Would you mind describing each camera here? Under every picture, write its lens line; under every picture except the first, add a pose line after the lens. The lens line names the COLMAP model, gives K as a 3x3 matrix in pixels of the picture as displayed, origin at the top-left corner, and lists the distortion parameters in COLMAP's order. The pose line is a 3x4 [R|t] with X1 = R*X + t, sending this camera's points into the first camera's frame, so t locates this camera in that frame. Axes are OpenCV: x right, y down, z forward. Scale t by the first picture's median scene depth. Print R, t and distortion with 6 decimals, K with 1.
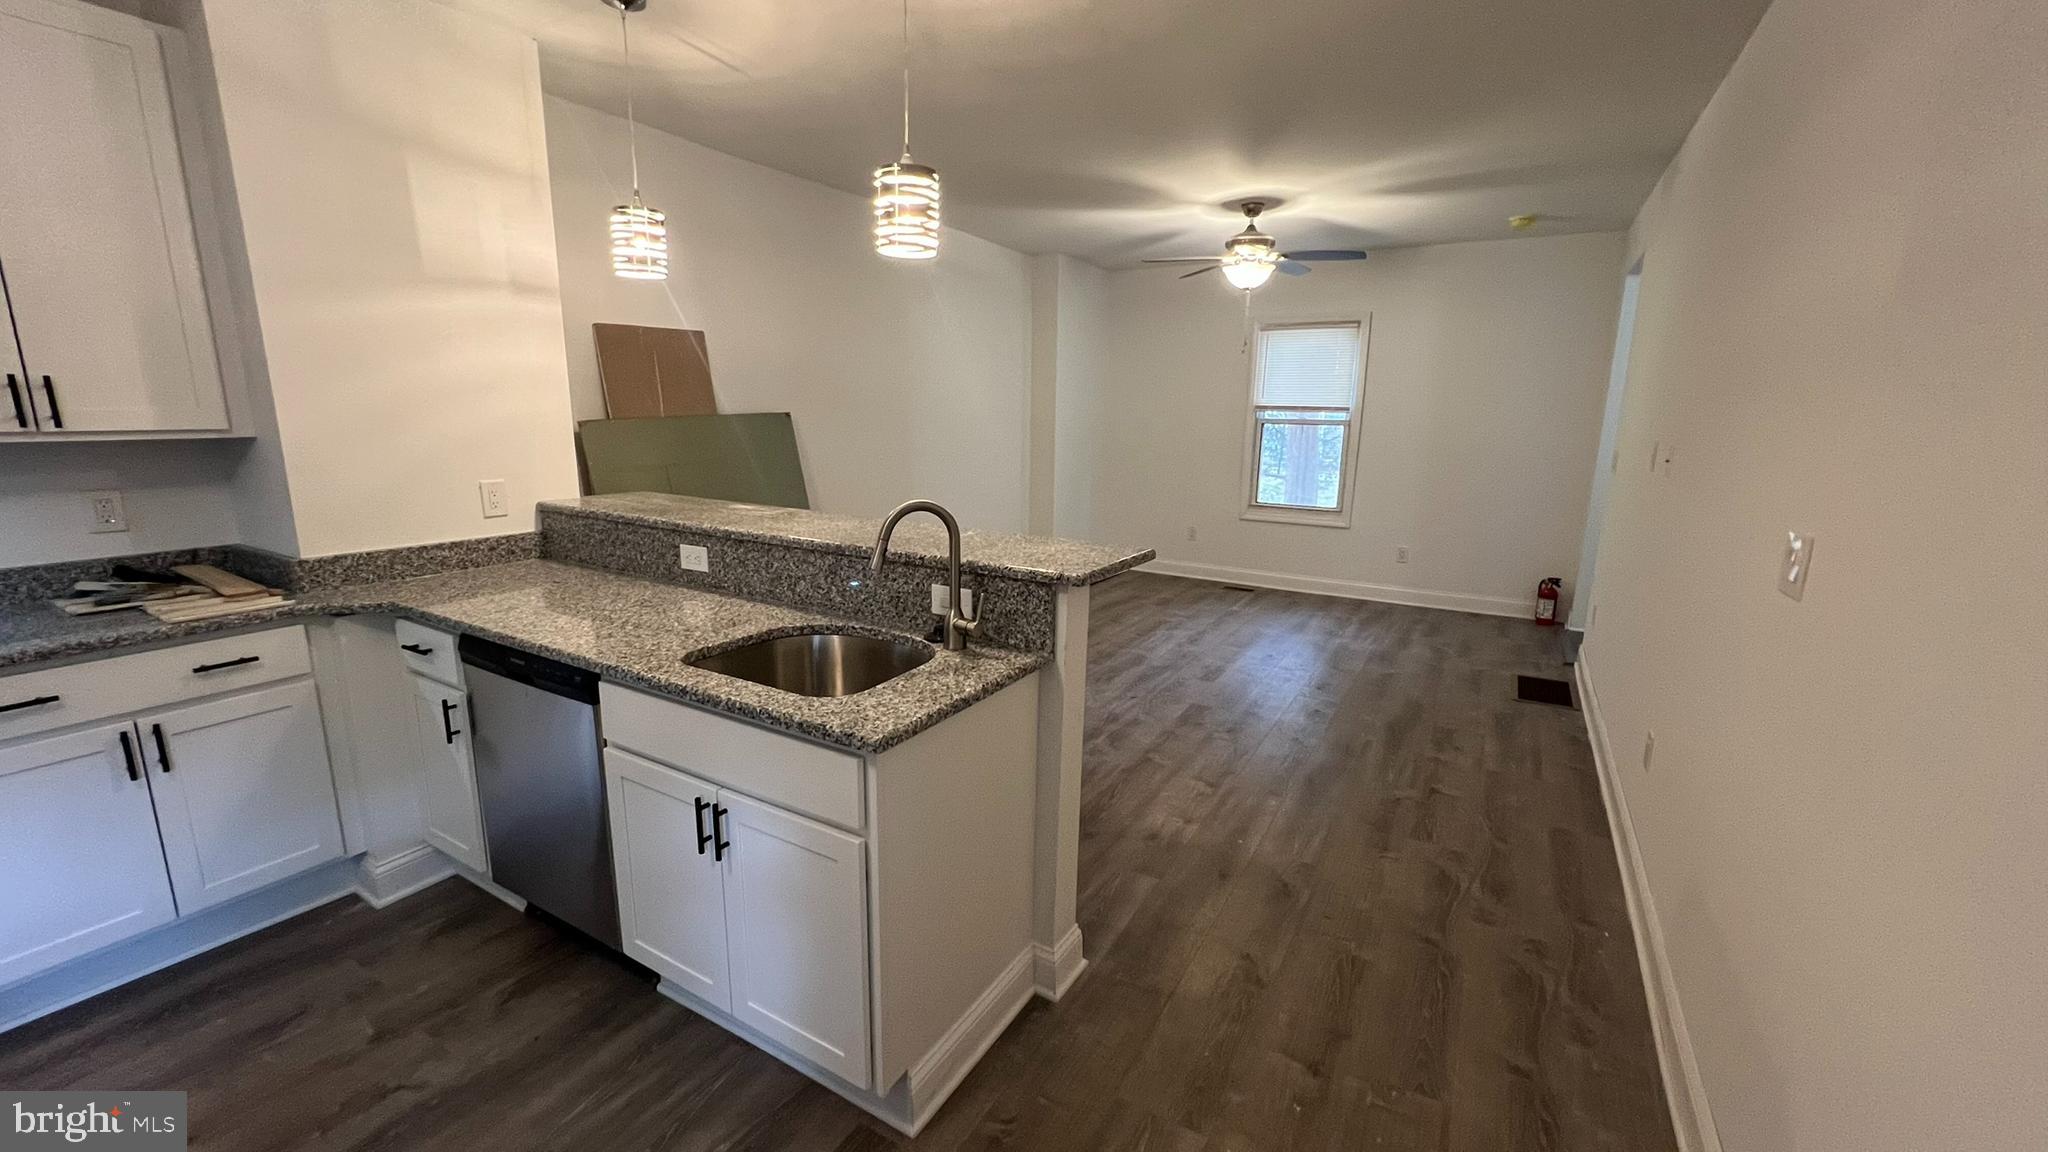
lens RADIAL K [[819.9, 0, 1024.4], [0, 819.9, 577.0], [0, 0, 1]] dist [-0.002133, 0.000056]
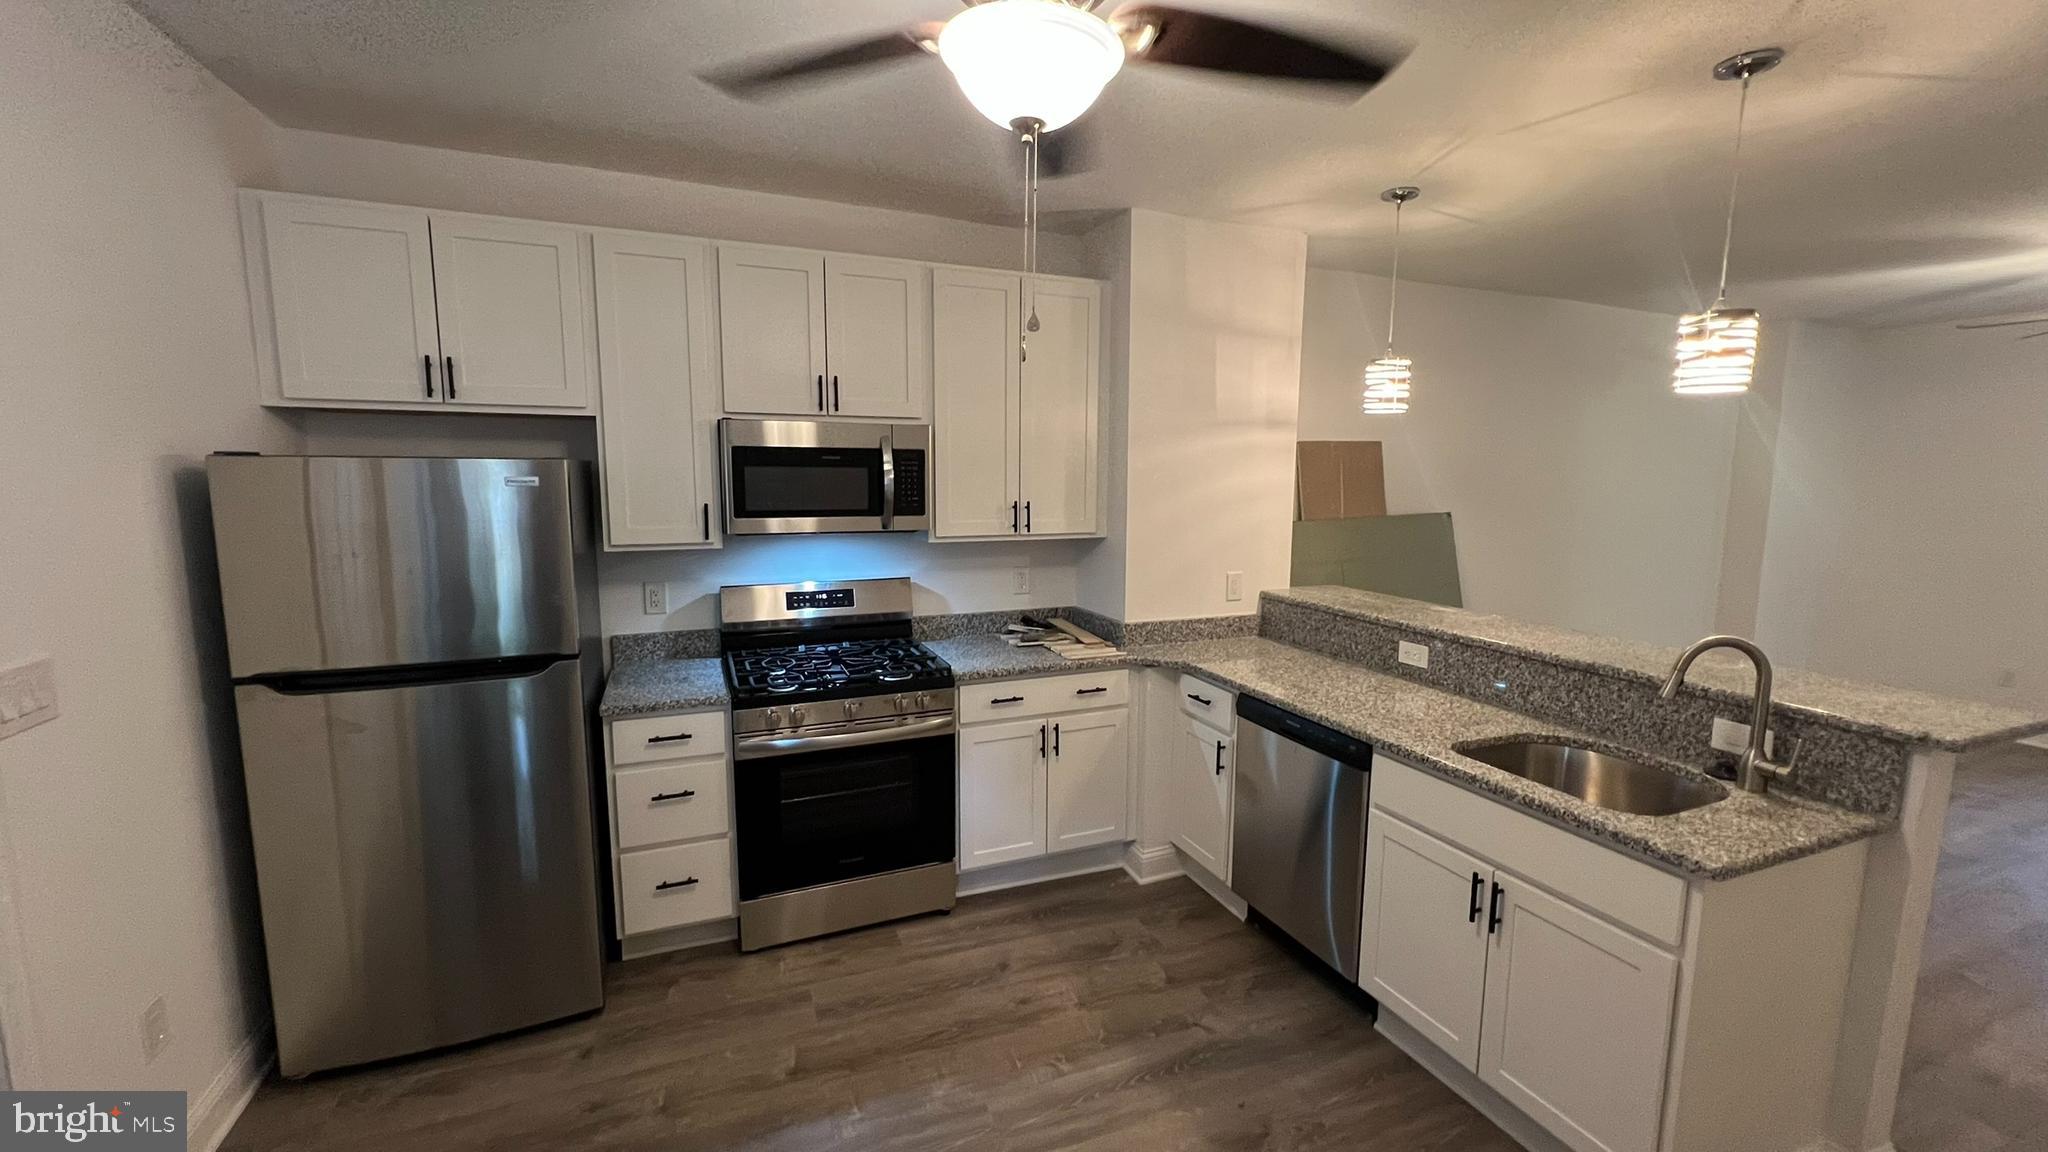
lens RADIAL K [[819.9, 0, 1020.4], [0, 819.9, 576.1], [0, 0, 1]] dist [-0.002133, 0.000056]
pose [[0.796882, 0.066090, -0.600508, -0.198906], [-0.118904, 0.991714, -0.048643, -0.013101], [0.592318, 0.110165, 0.798138, -0.298704]]
